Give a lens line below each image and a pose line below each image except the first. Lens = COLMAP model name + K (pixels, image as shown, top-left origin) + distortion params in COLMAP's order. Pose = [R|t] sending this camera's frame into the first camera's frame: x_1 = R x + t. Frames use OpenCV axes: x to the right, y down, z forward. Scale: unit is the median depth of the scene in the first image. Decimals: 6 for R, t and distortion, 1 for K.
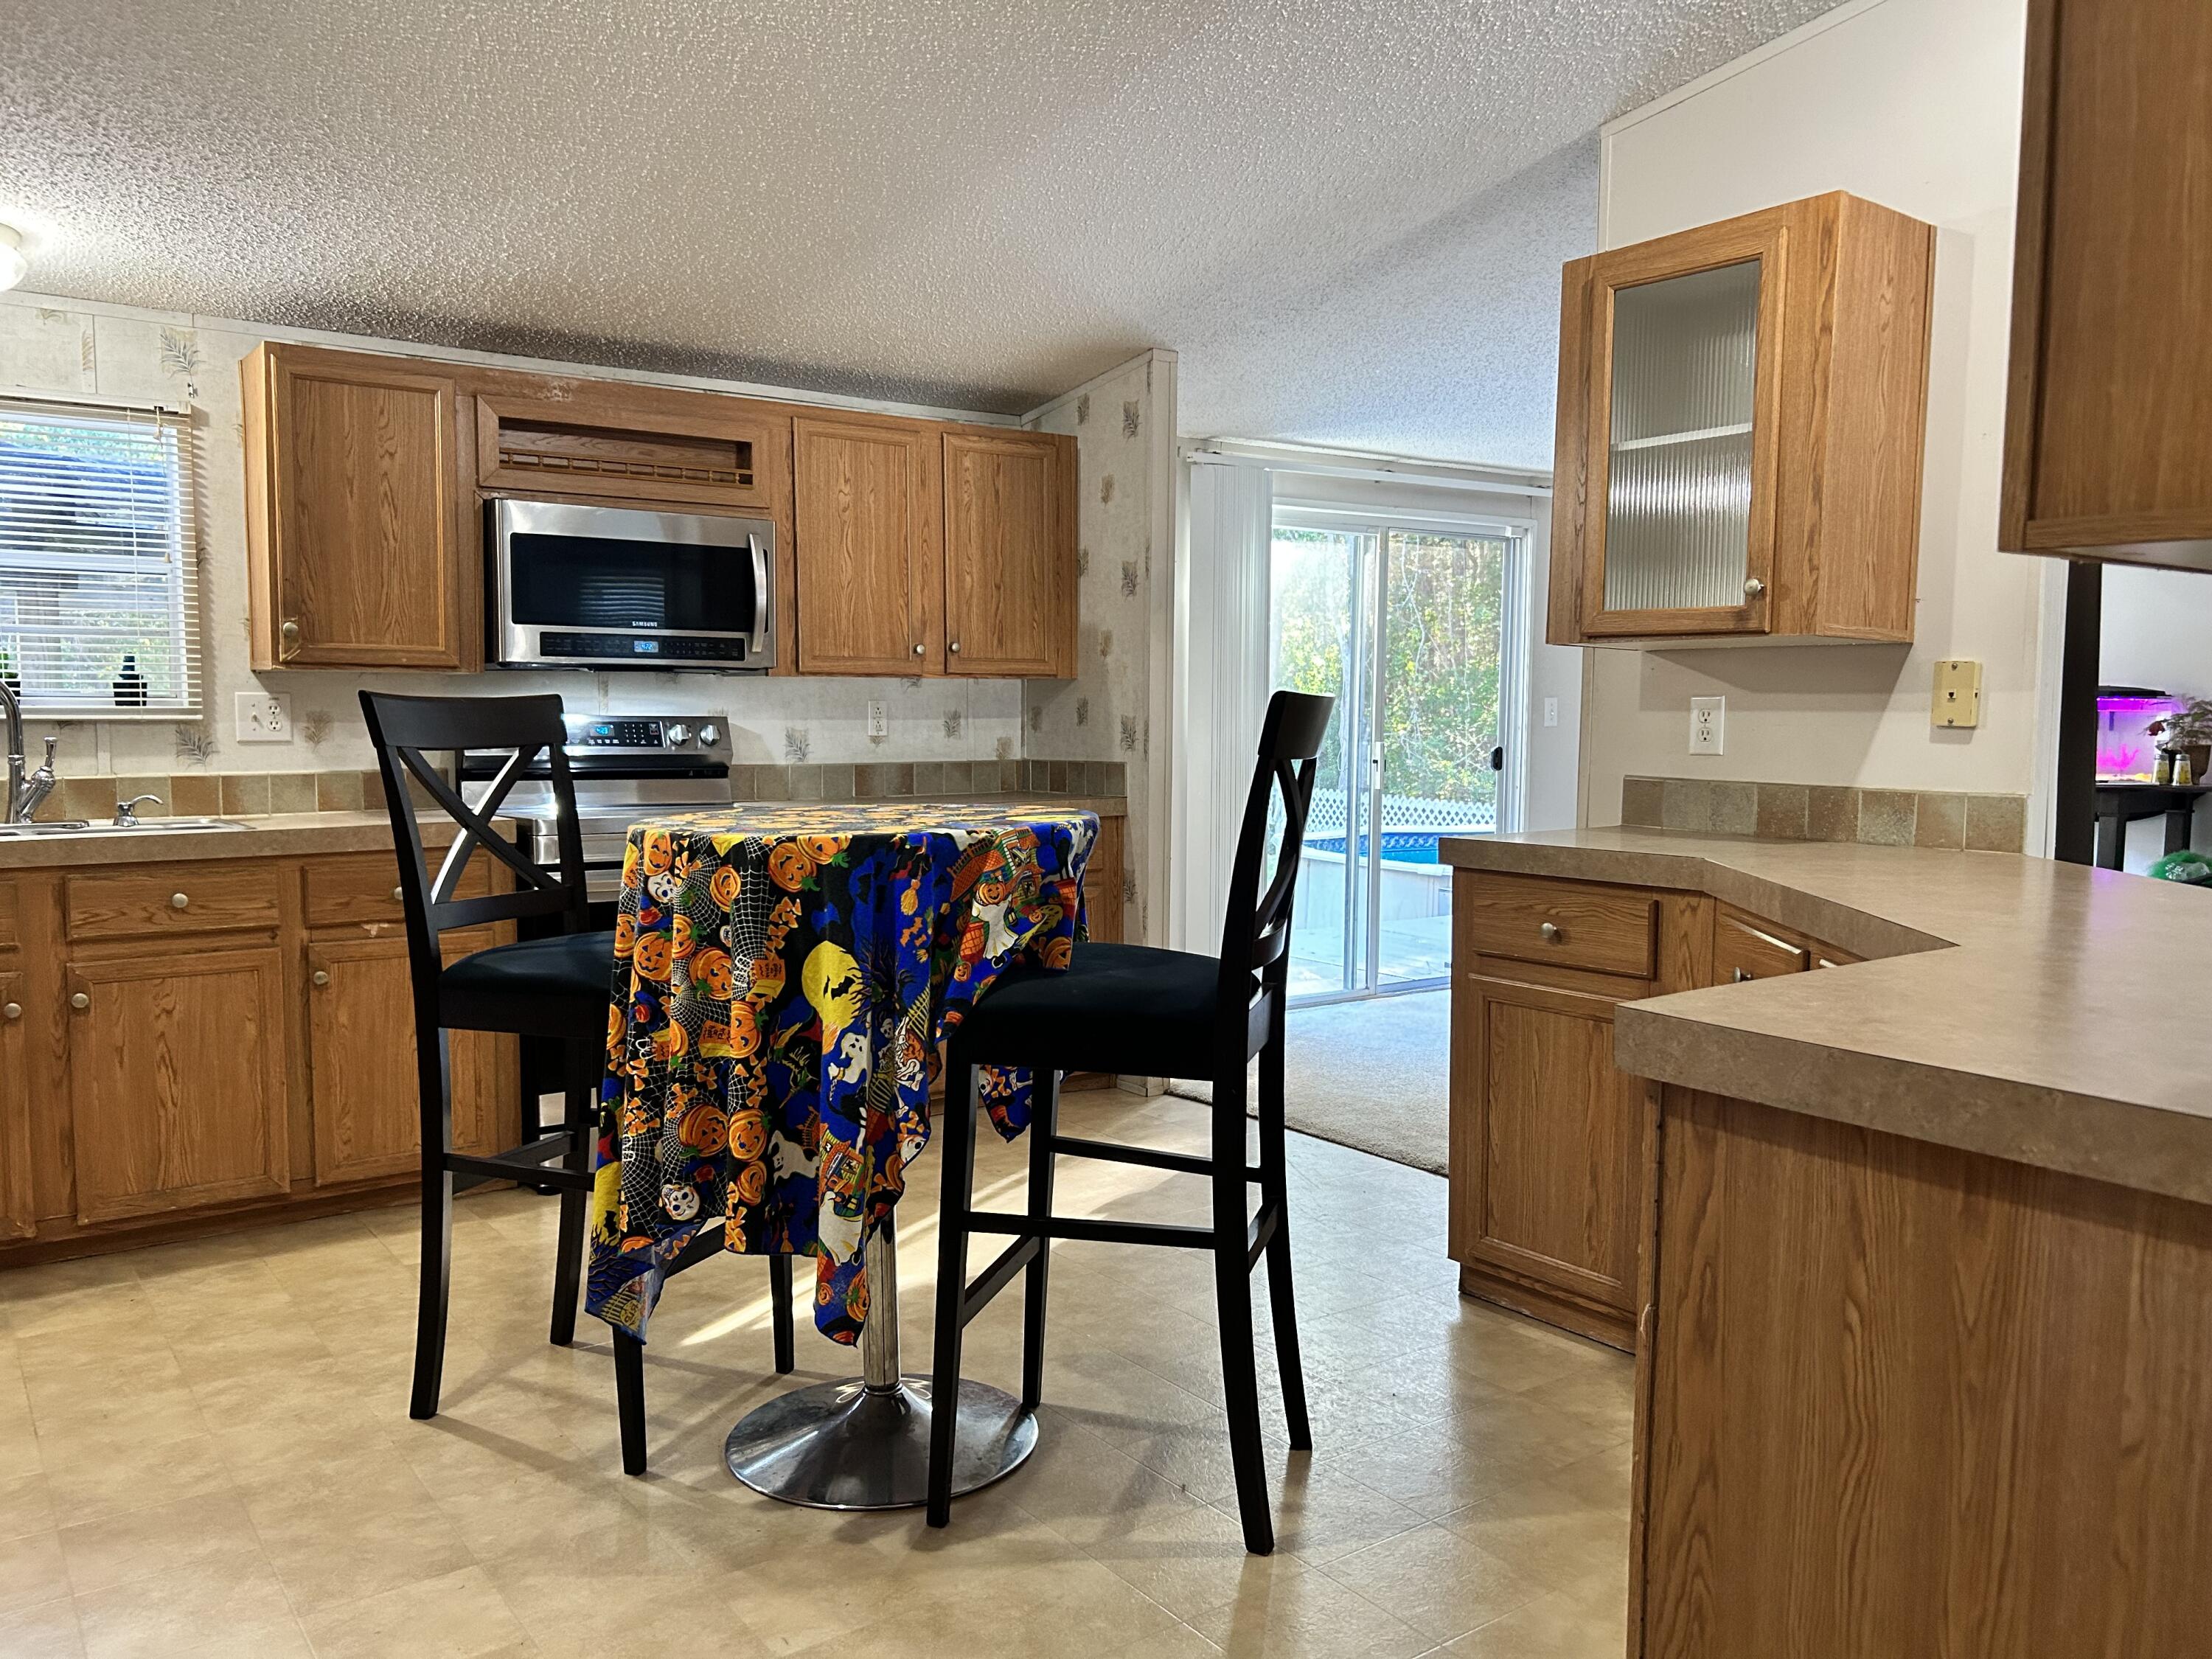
lens RADIAL K [[1669.3, 0, 1111.6], [0, 1669.3, 840.9], [0, 0, 1]] dist [0.036215, -0.027018]
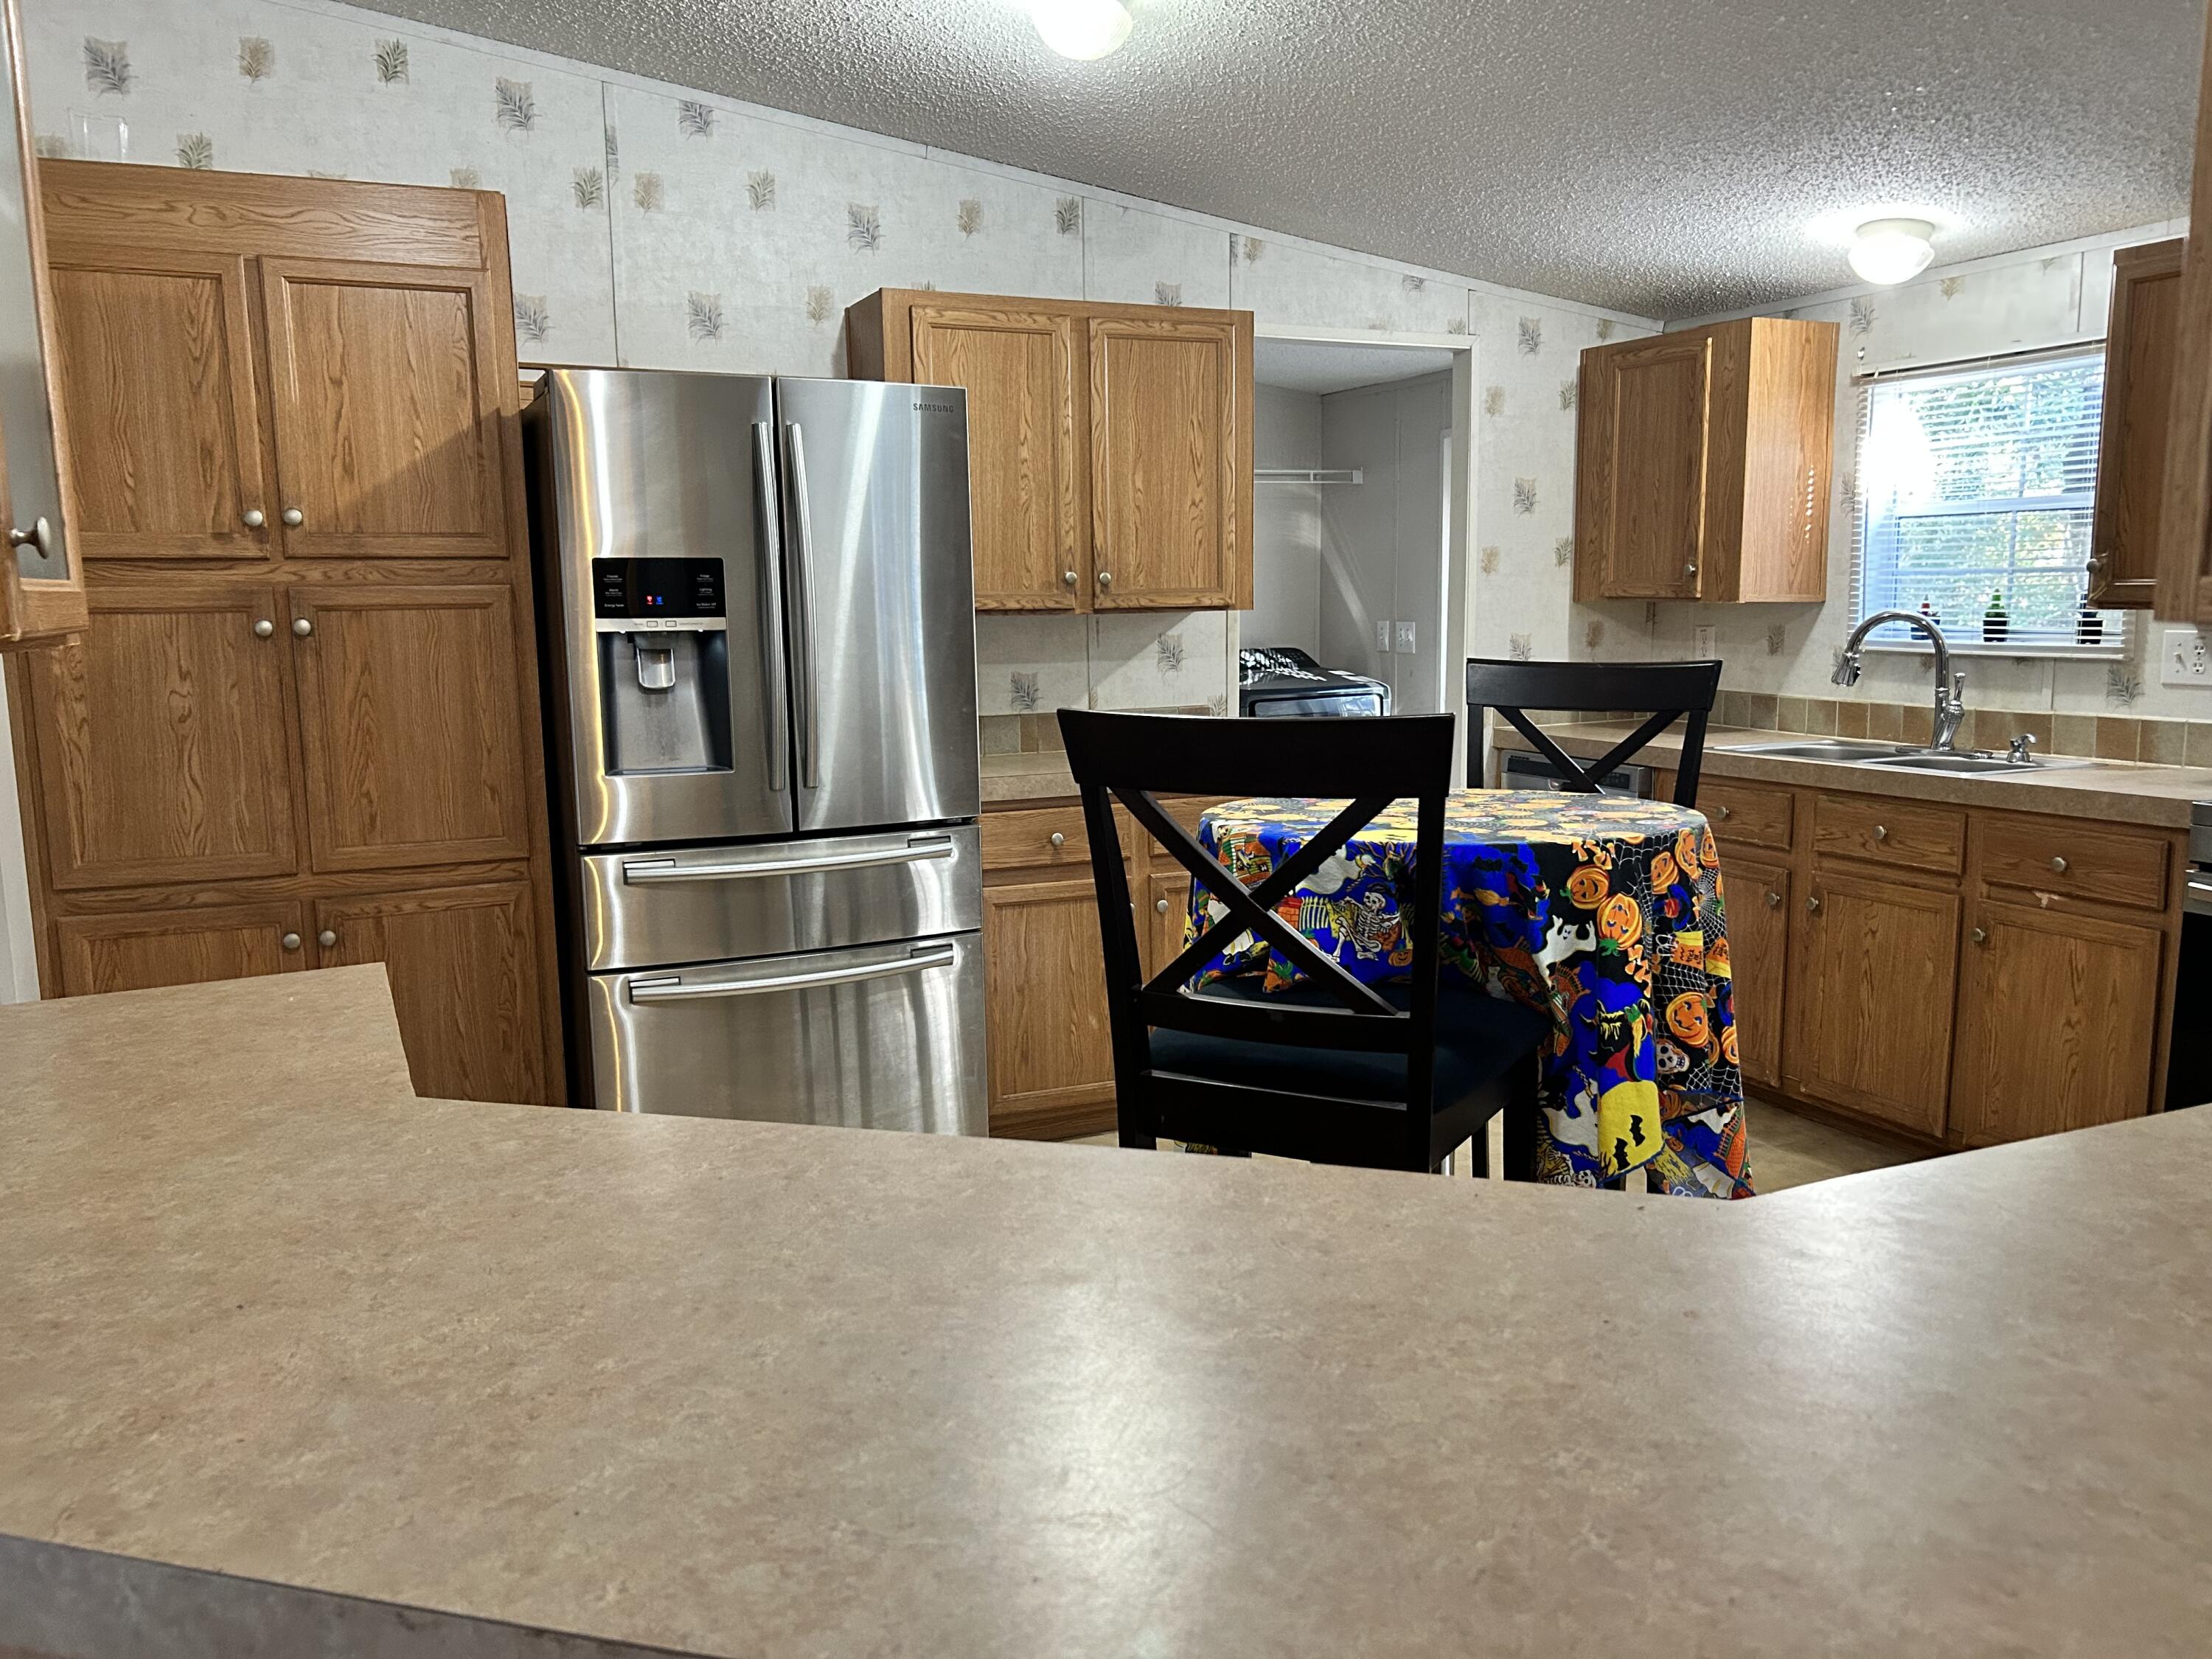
lens RADIAL K [[1673.9, 0, 1108.4], [0, 1673.9, 837.2], [0, 0, 1]] dist [0.035172, -0.038310]
pose [[-0.203942, 0.140097, -0.968907, 0.557723], [-0.062113, 0.985862, 0.155623, -0.092967], [0.977010, 0.091920, -0.192357, 0.686236]]
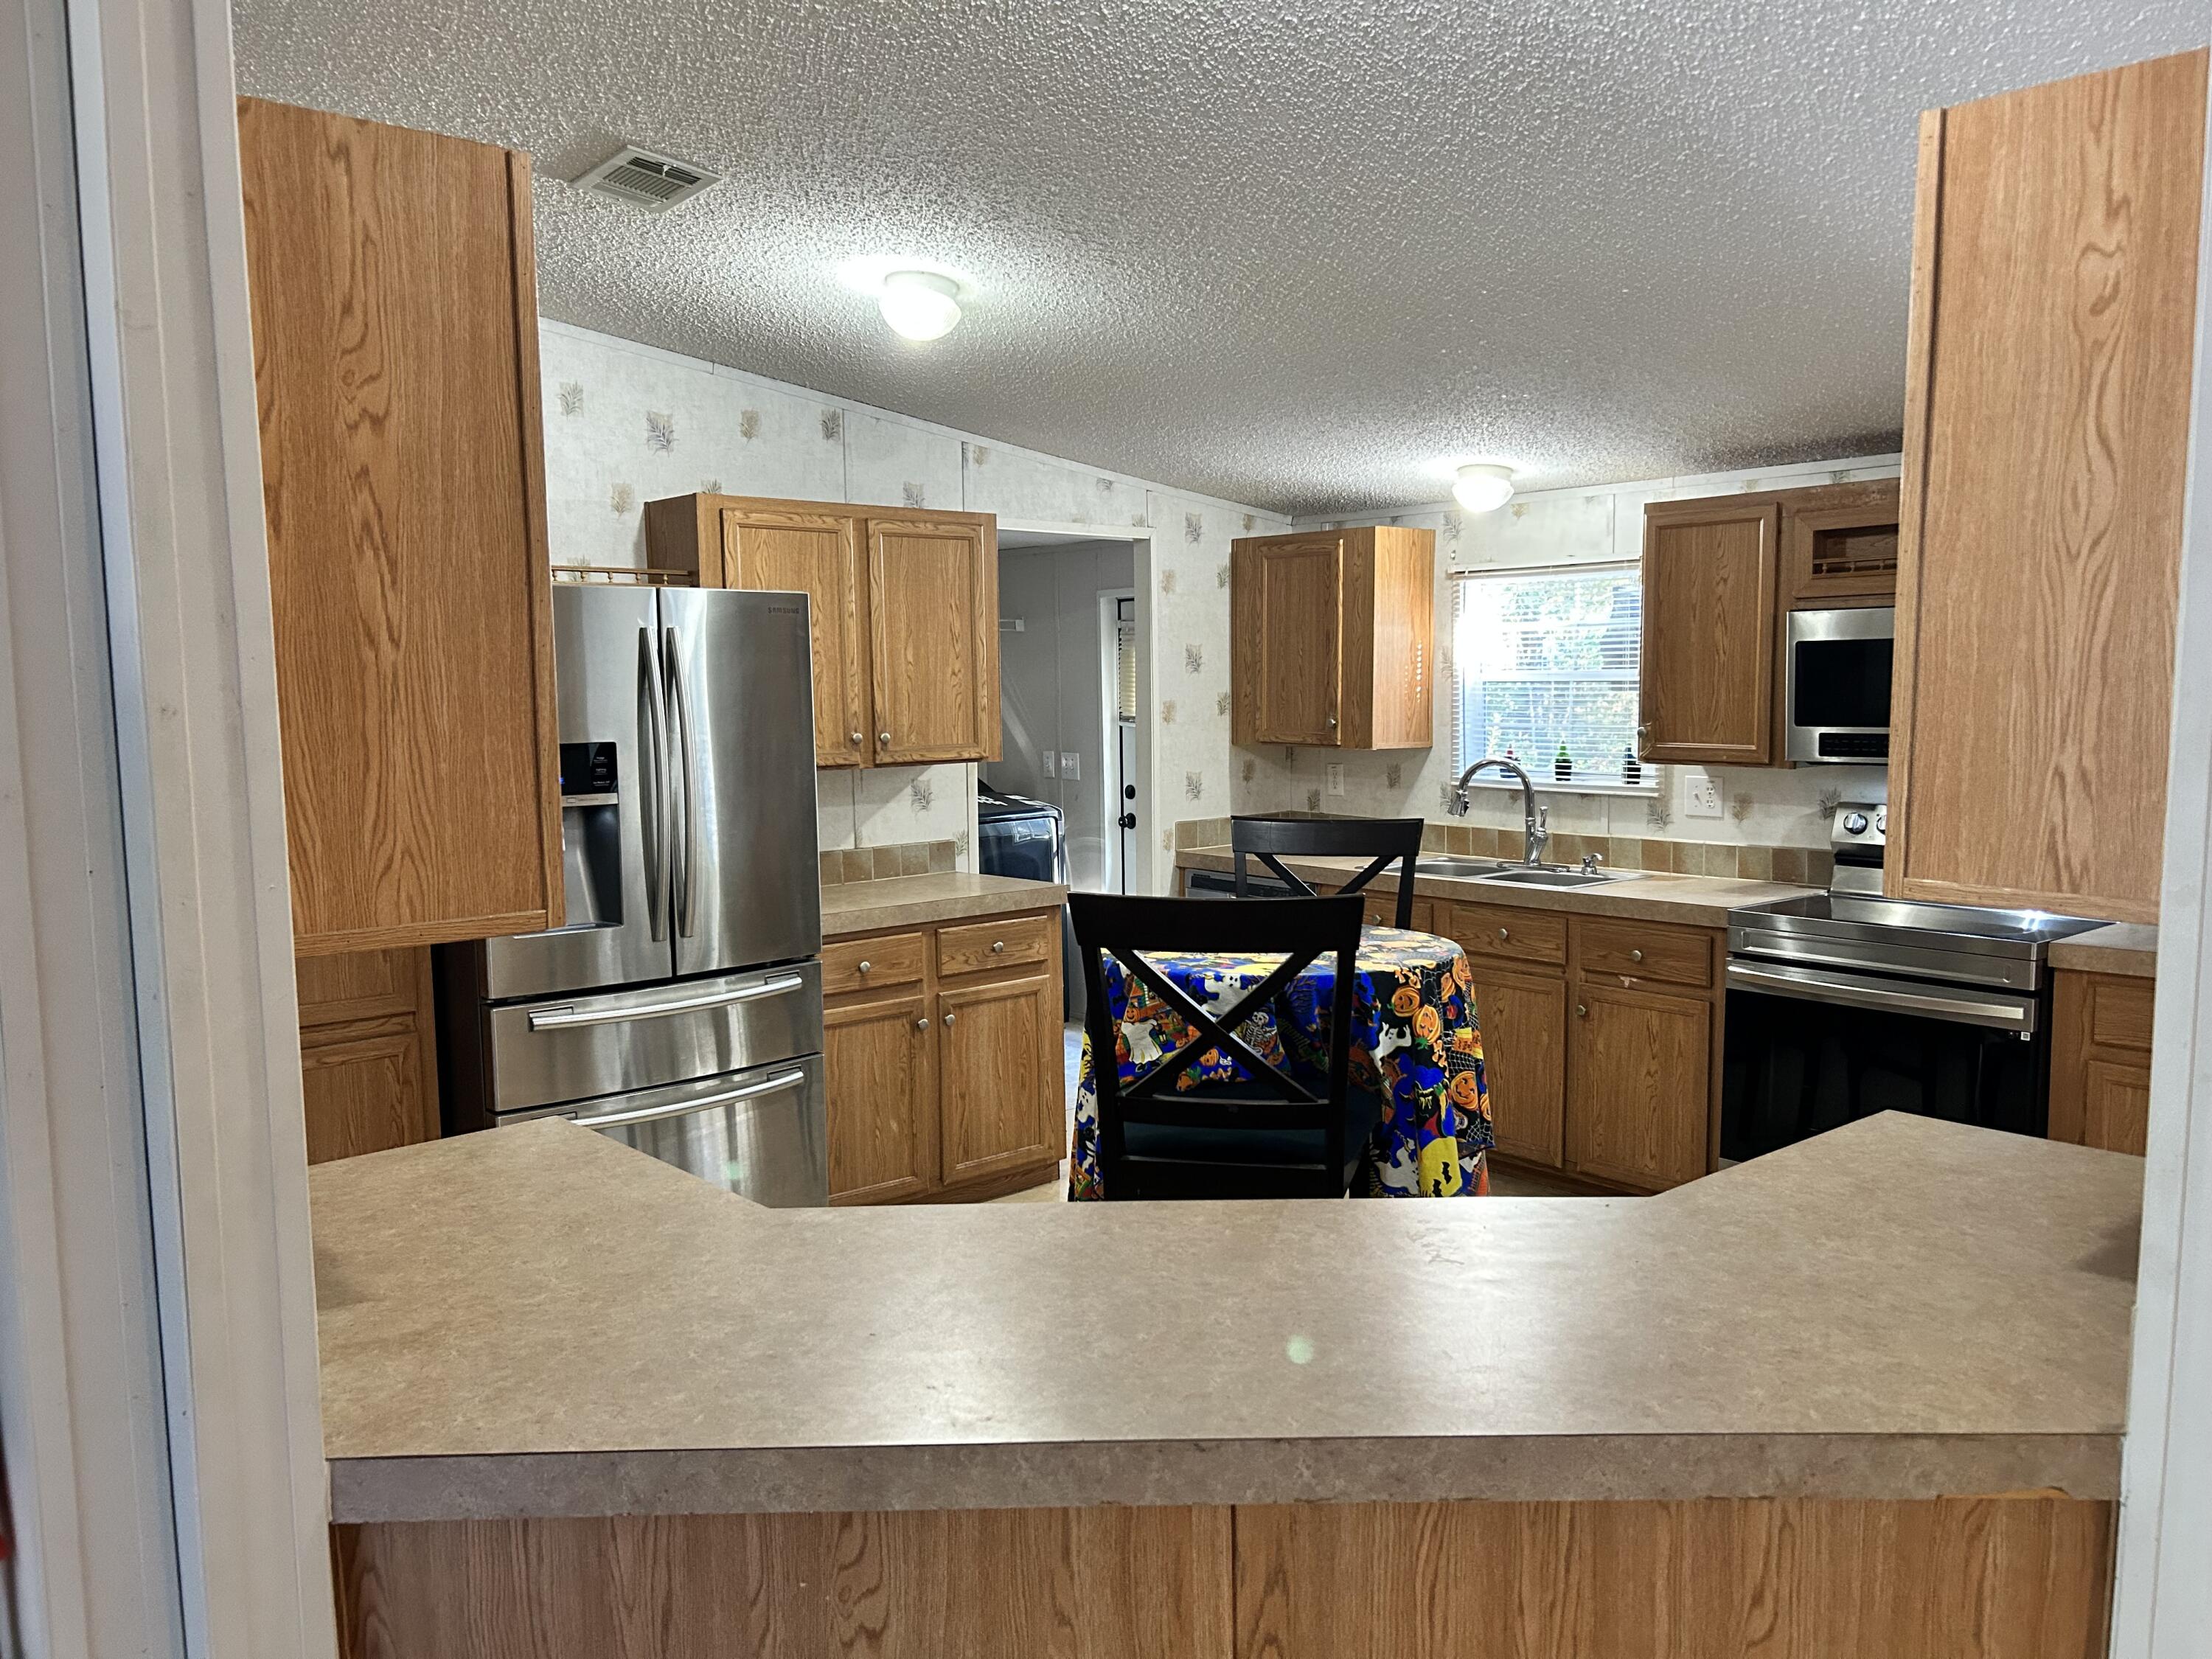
lens RADIAL K [[1662.8, 0, 1106.0], [0, 1662.8, 829.5], [0, 0, 1]] dist [0.134256, -0.356165]
pose [[0.071811, 0.086331, -0.993675, 0.752347], [-0.063015, 0.994650, 0.081862, -0.135745], [0.995426, 0.056738, 0.076867, 0.530027]]
